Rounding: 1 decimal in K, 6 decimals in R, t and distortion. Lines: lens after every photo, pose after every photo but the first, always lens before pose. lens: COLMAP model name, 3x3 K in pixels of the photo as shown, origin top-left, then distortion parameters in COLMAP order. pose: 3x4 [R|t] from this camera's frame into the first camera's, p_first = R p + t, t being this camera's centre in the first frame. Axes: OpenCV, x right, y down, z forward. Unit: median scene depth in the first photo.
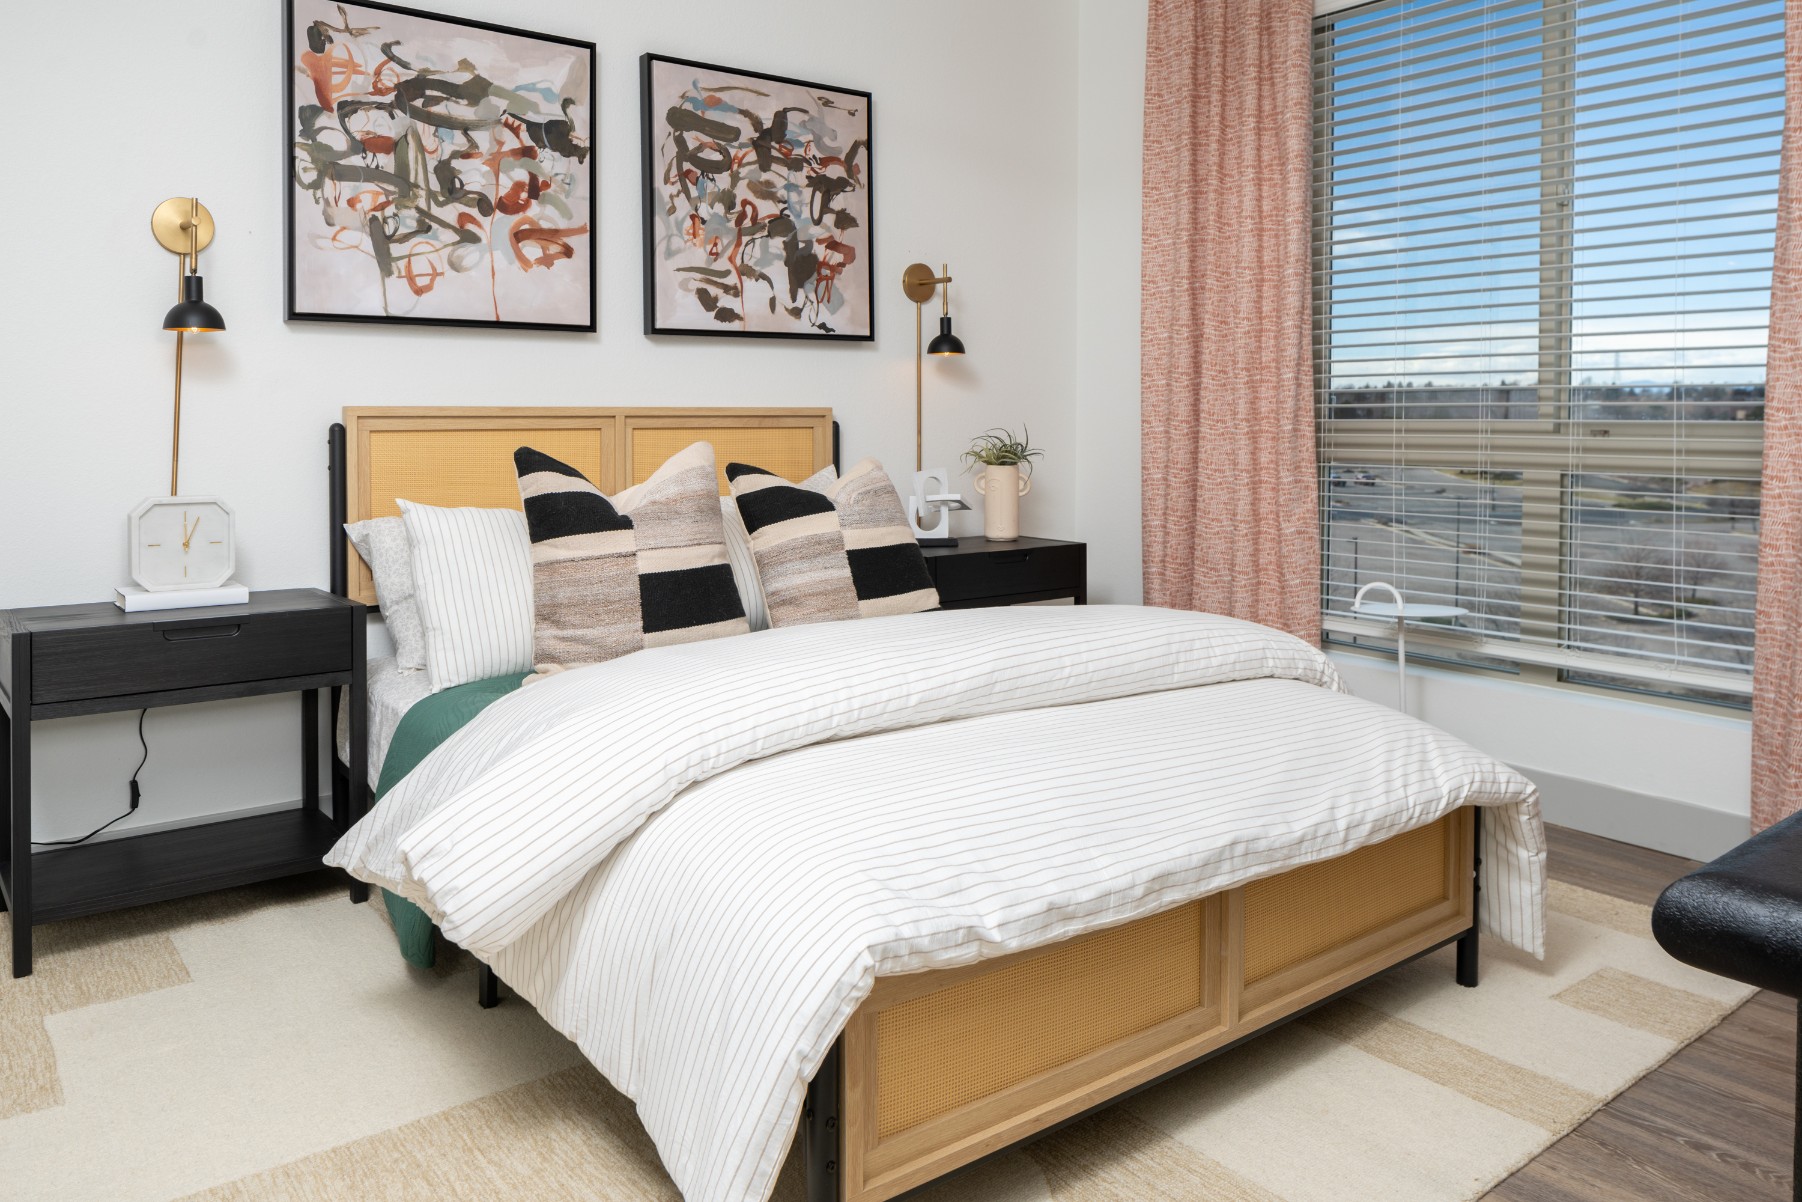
lens RADIAL K [[1312.5, 0, 900.4], [0, 1312.5, 509.2], [0, 0, 1]] dist [-0.000220, -0.000451]
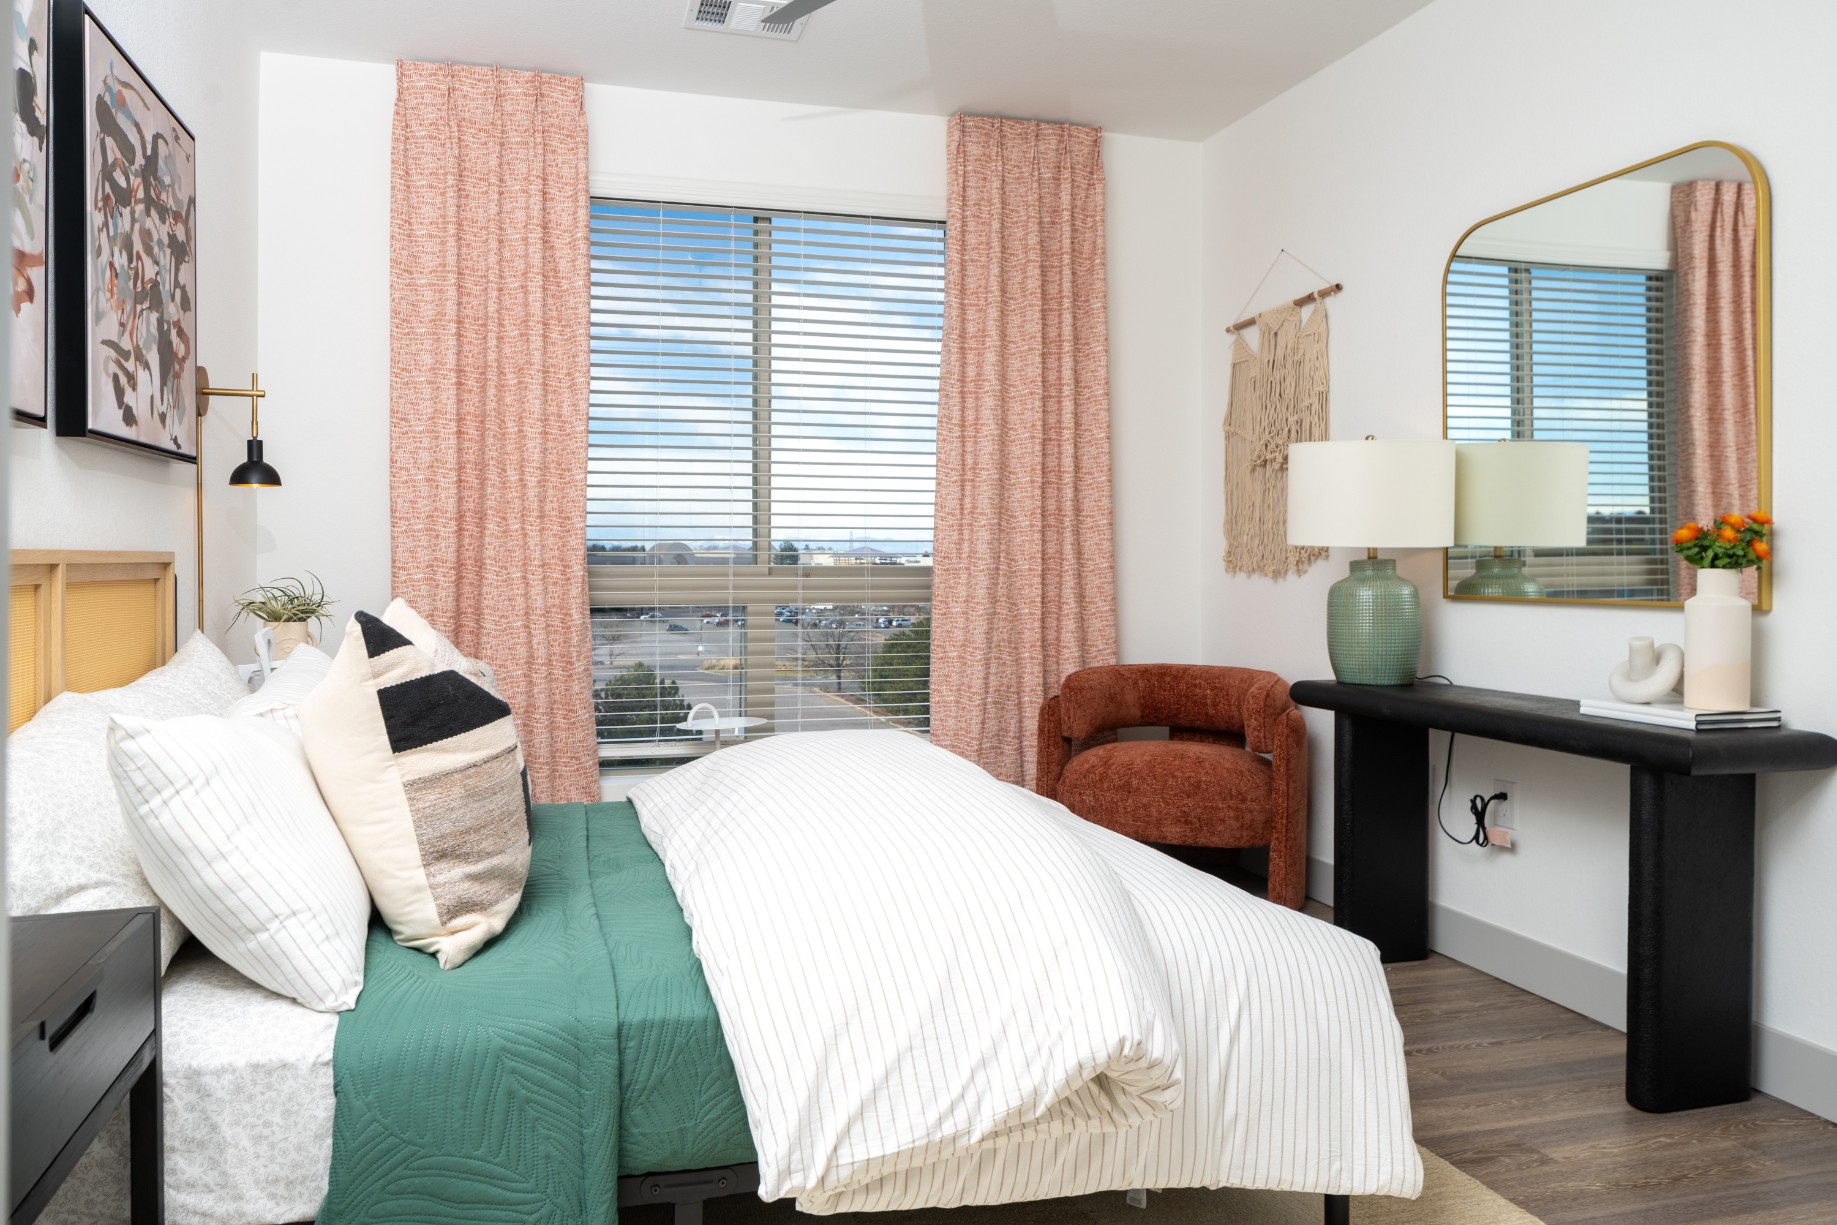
lens RADIAL K [[1278.7, 0, 918.5], [0, 1278.7, 612.5], [0, 0, 1]] dist [-0.004674, -0.001719]
pose [[0.354989, -0.038282, 0.934086, -0.602776], [0.066963, 0.997636, 0.015438, -0.029242], [-0.932469, 0.057069, 0.356713, 0.386562]]
